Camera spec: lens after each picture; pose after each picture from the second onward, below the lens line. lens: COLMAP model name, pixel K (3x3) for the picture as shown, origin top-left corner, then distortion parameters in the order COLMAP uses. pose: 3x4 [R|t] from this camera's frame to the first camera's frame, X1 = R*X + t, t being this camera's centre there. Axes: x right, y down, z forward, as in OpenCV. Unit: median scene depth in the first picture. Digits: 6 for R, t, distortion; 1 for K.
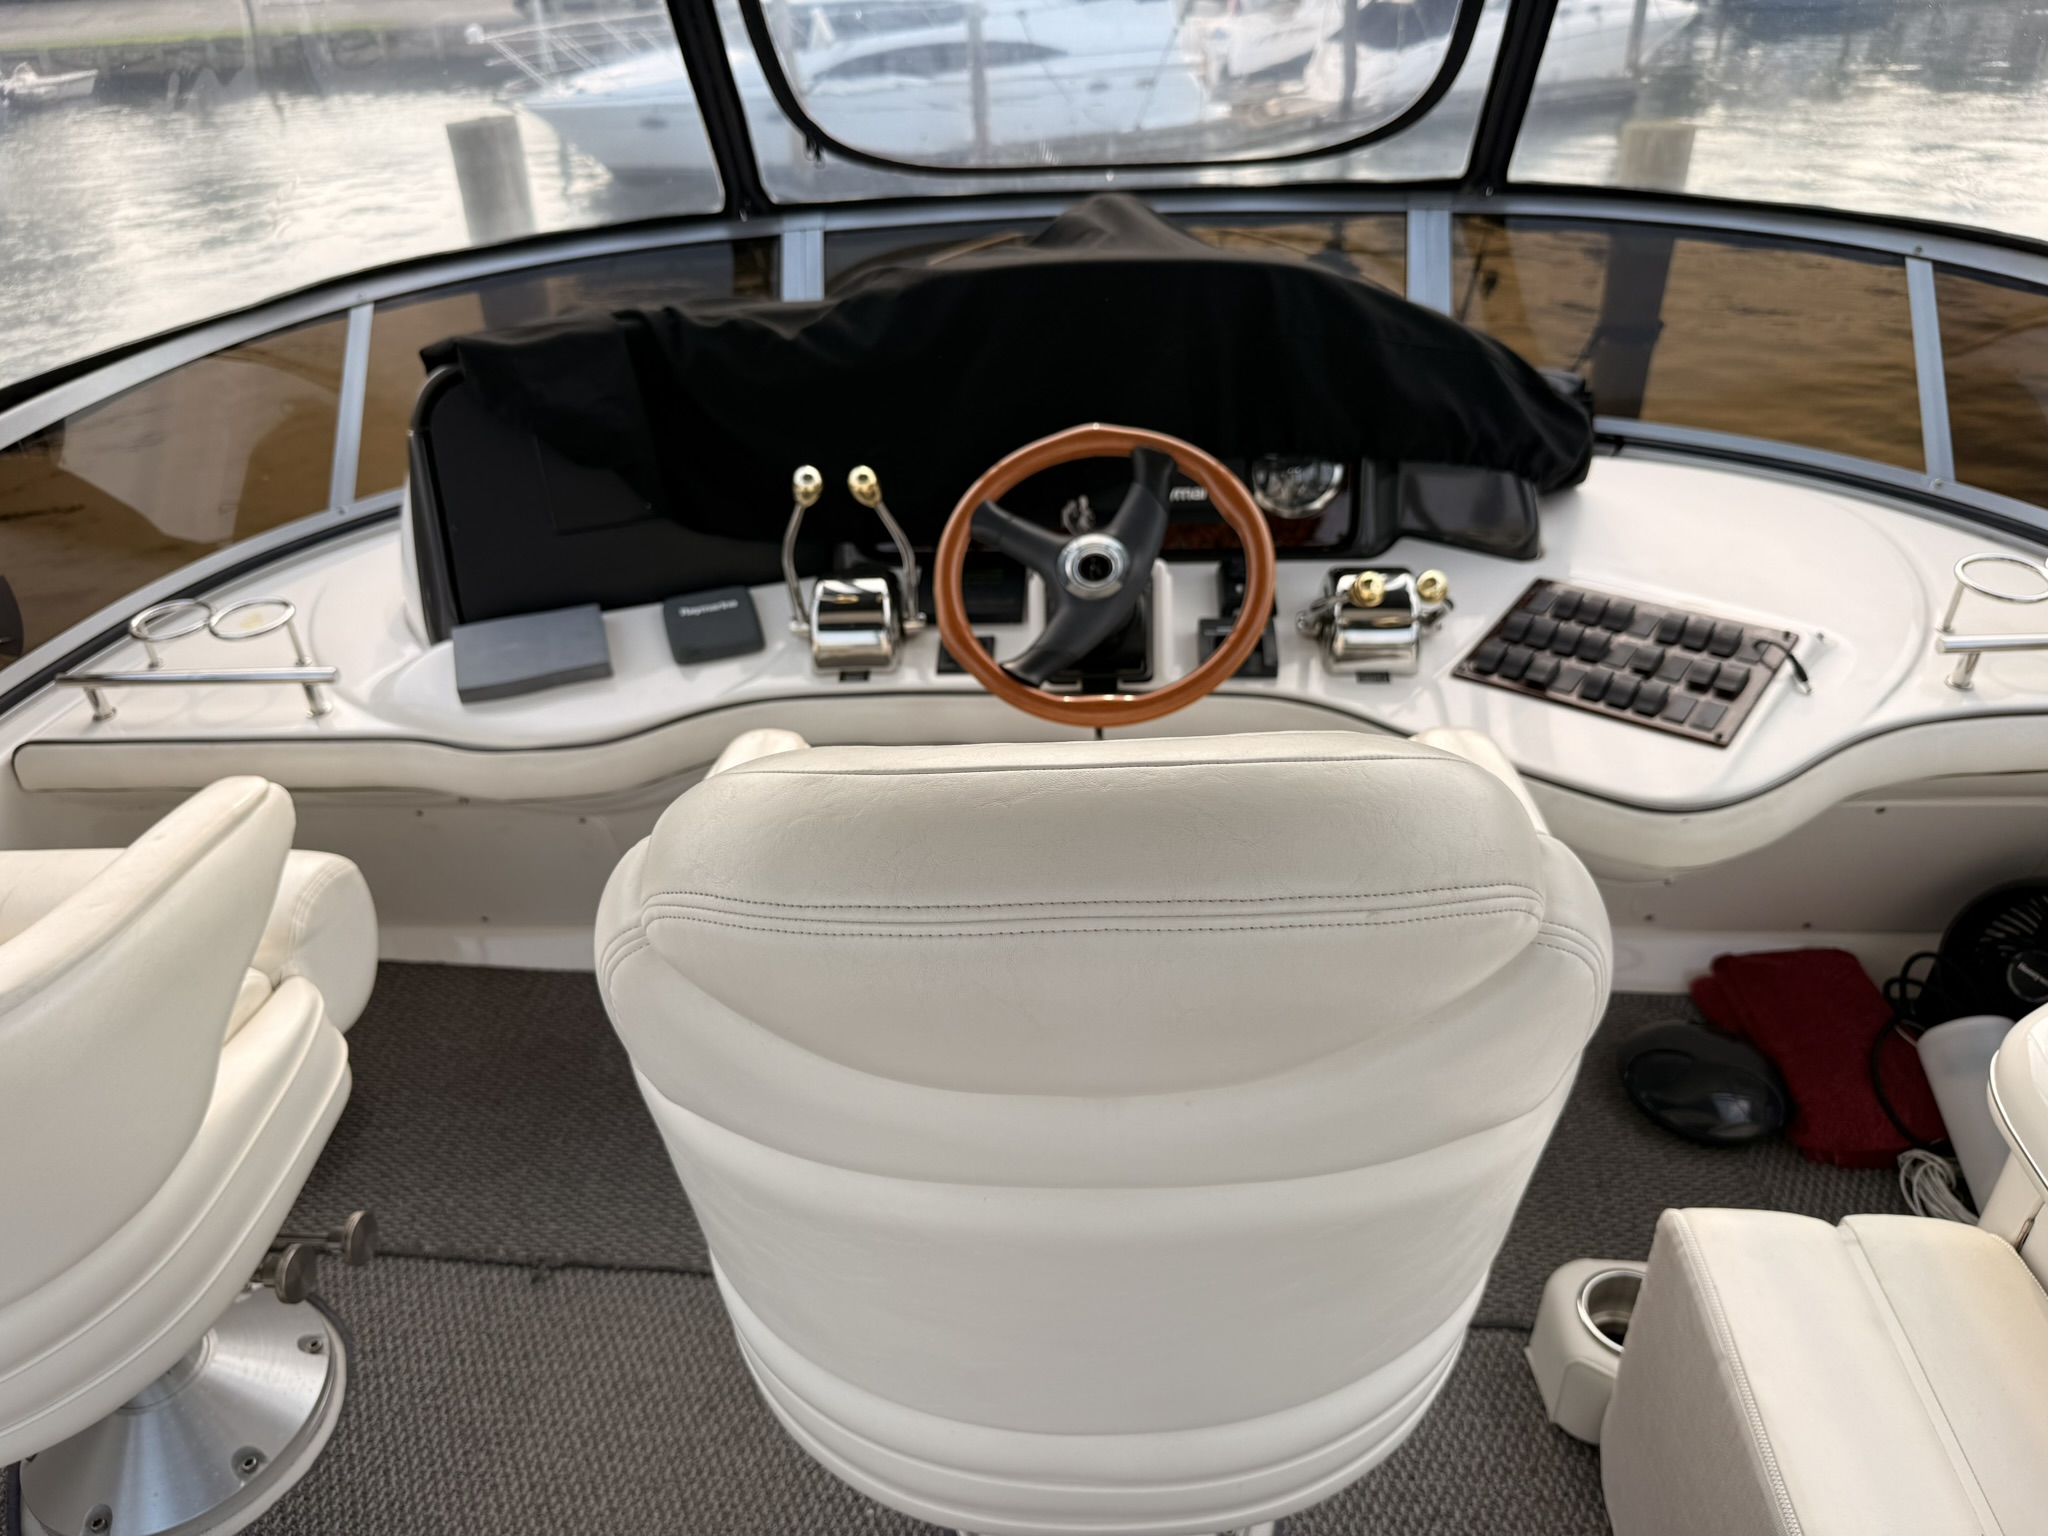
lens RADIAL K [[1487.6, 0, 1010.9], [0, 1487.6, 755.4], [0, 0, 1]] dist [0.025910, -0.063976]
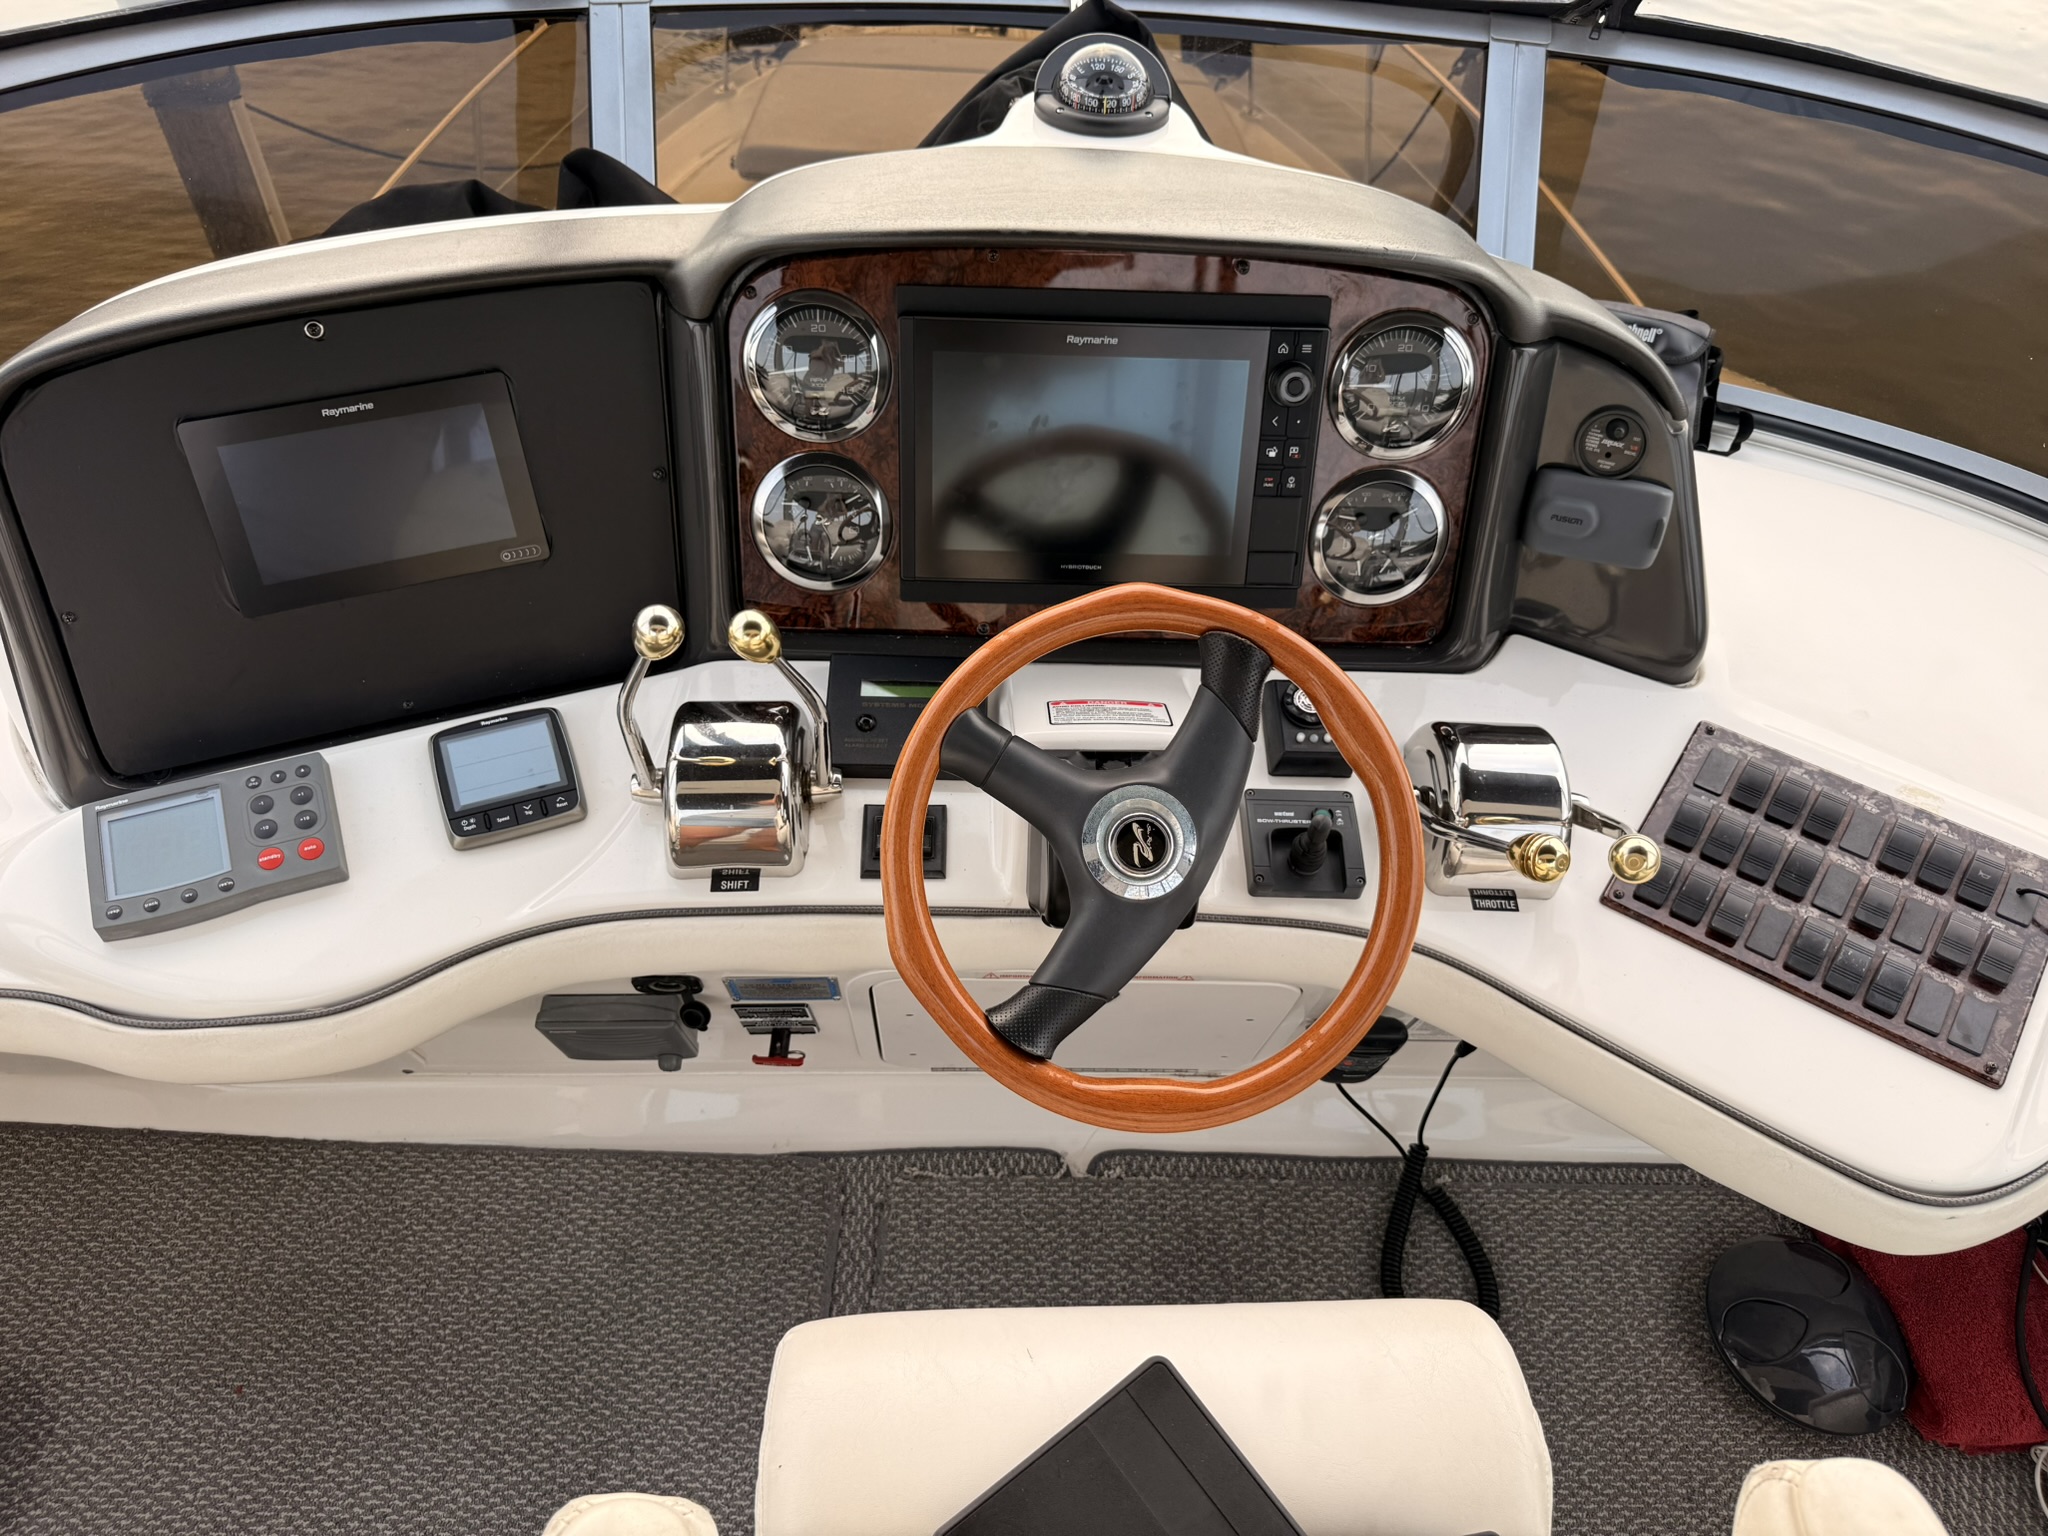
lens RADIAL K [[1442.7, 0, 1024.0], [0, 1442.7, 768.0], [0, 0, 1]] dist [-0.001237, -0.005914]
pose [[0.991349, 0.002842, 0.131221, -0.061228], [-0.036116, 0.967077, 0.251909, -0.262689], [-0.126185, -0.254469, 0.958813, 0.373719]]
